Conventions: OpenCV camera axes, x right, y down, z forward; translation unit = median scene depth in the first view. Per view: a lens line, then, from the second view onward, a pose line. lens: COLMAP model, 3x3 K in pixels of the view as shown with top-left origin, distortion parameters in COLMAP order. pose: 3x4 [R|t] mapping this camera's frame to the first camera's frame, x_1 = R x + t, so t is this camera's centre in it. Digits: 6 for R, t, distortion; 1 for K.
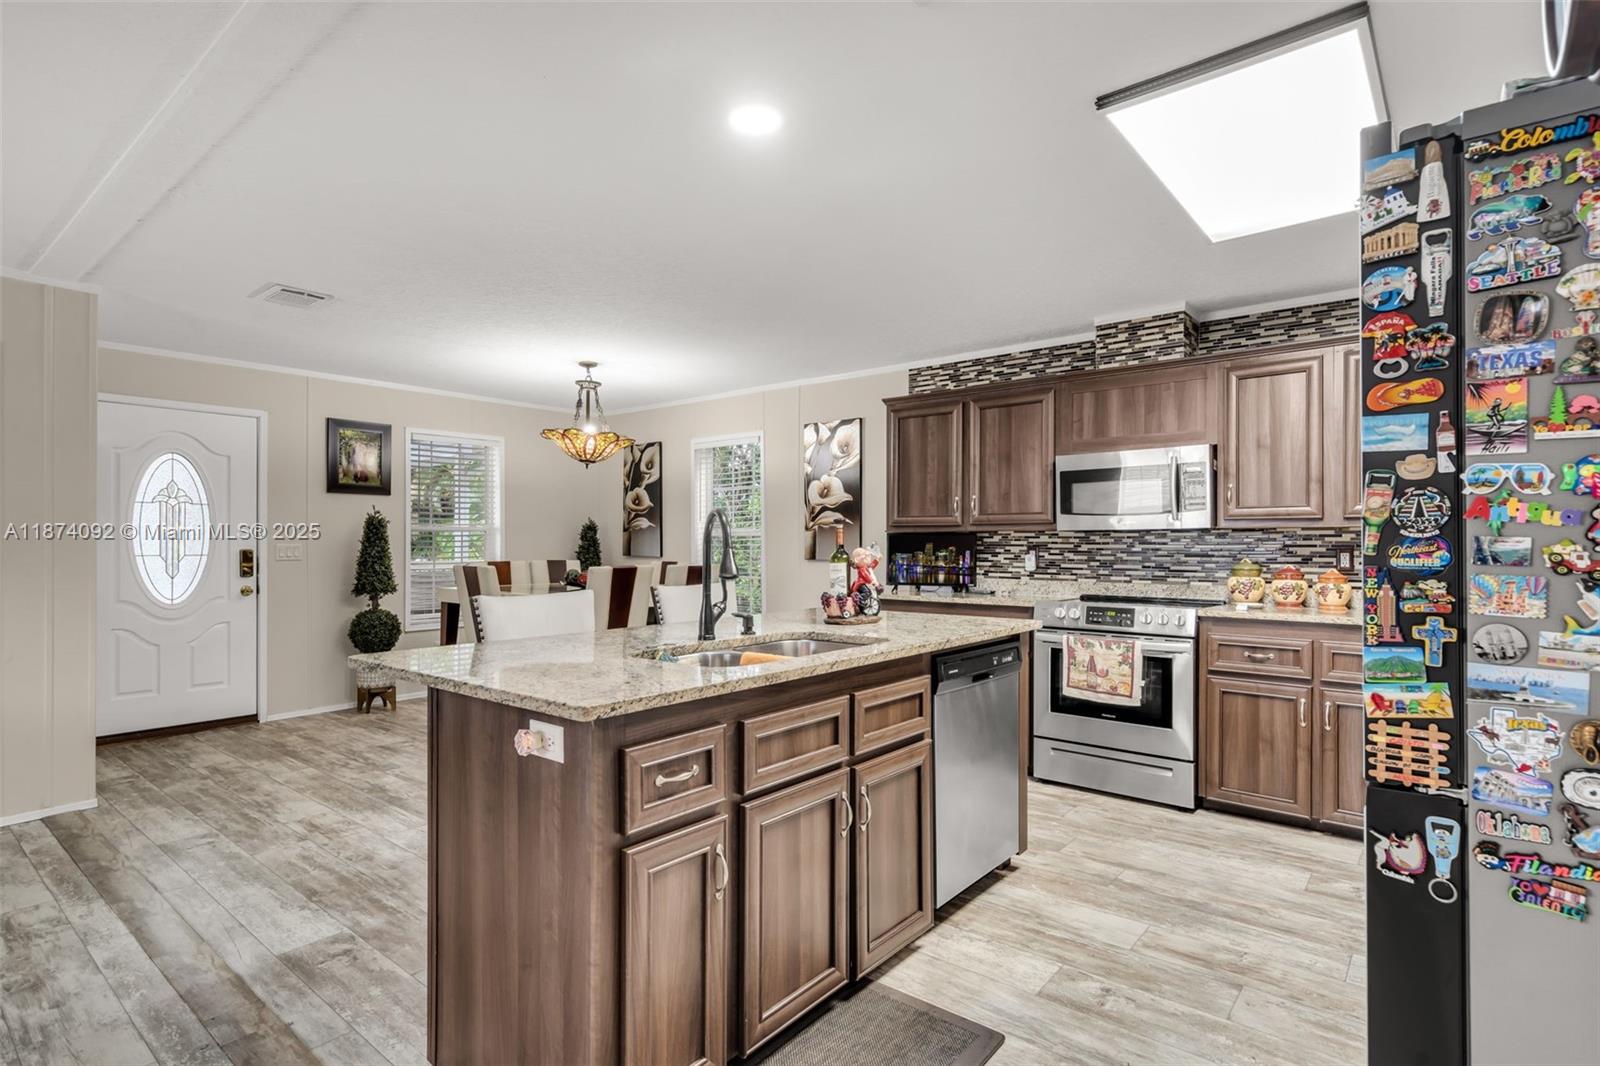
lens RADIAL K [[796.7, 0, 807.9], [0, 796.7, 543.6], [0, 0, 1]] dist [0.001564, 0.000187]
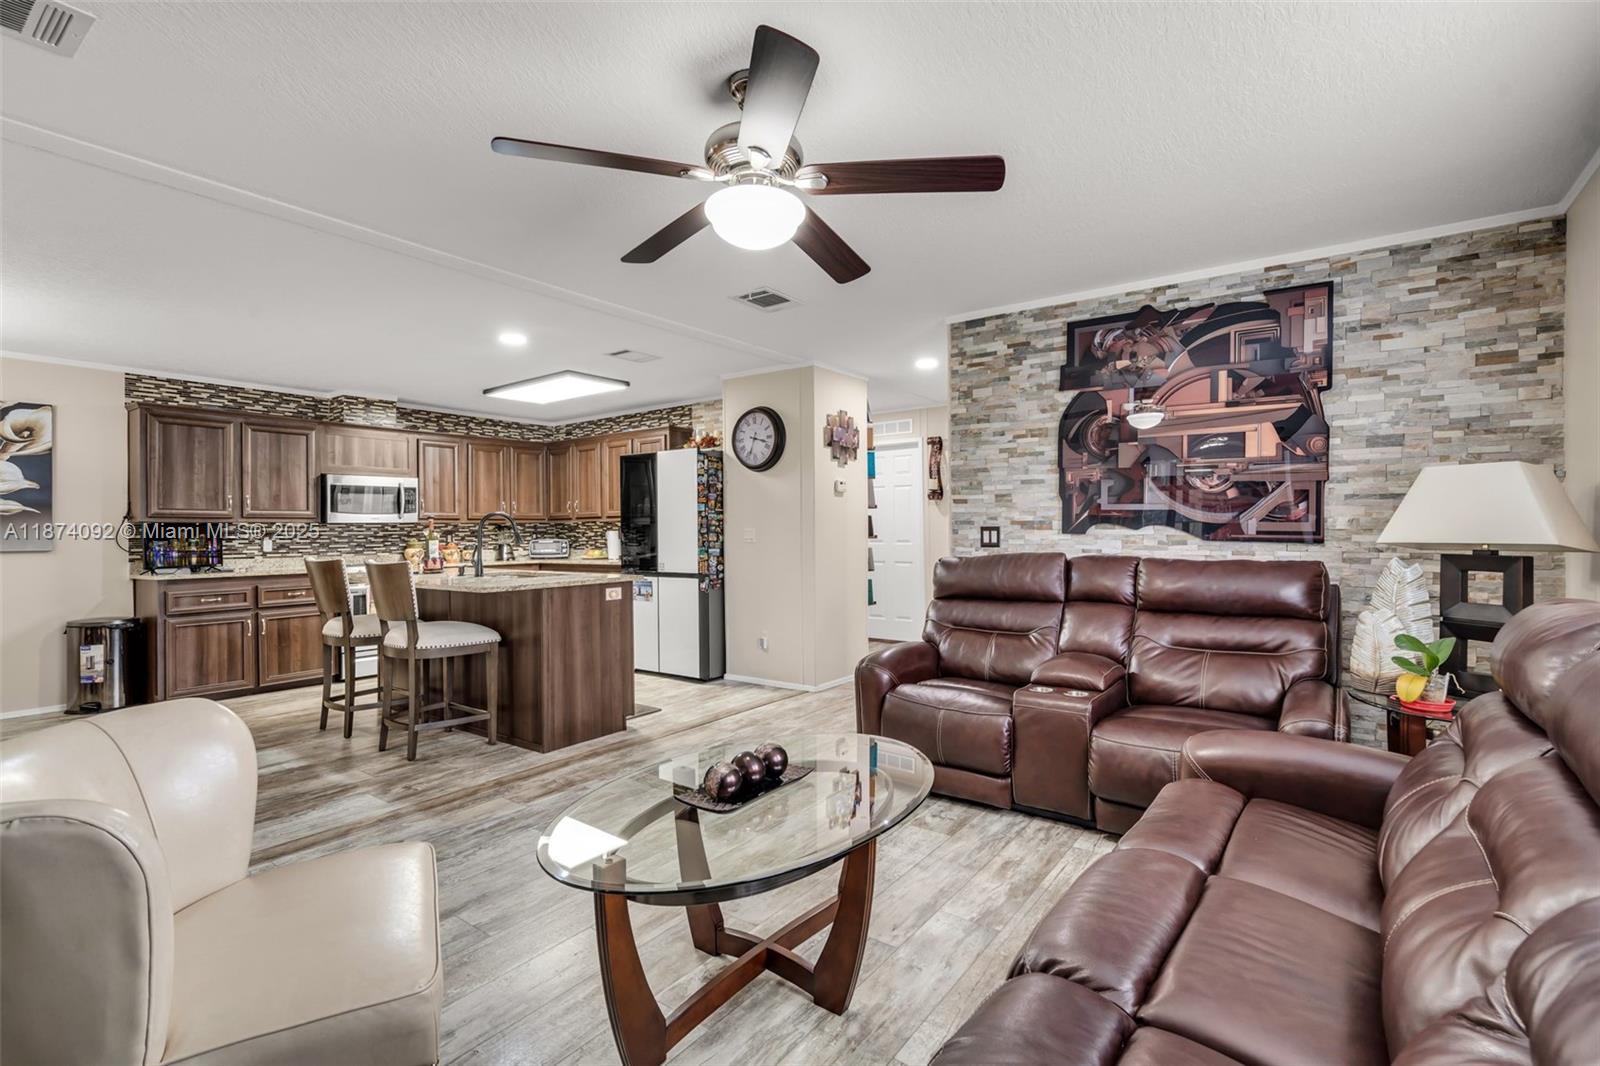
lens RADIAL K [[739.9, 0, 801.3], [0, 739.9, 527.1], [0, 0, 1]] dist [0.008129, 0.000227]
pose [[-0.049874, 0.002927, 0.998751, -1.076781], [0.008729, 0.999959, -0.002495, 0.003274], [-0.998717, 0.008593, -0.049897, 0.147469]]
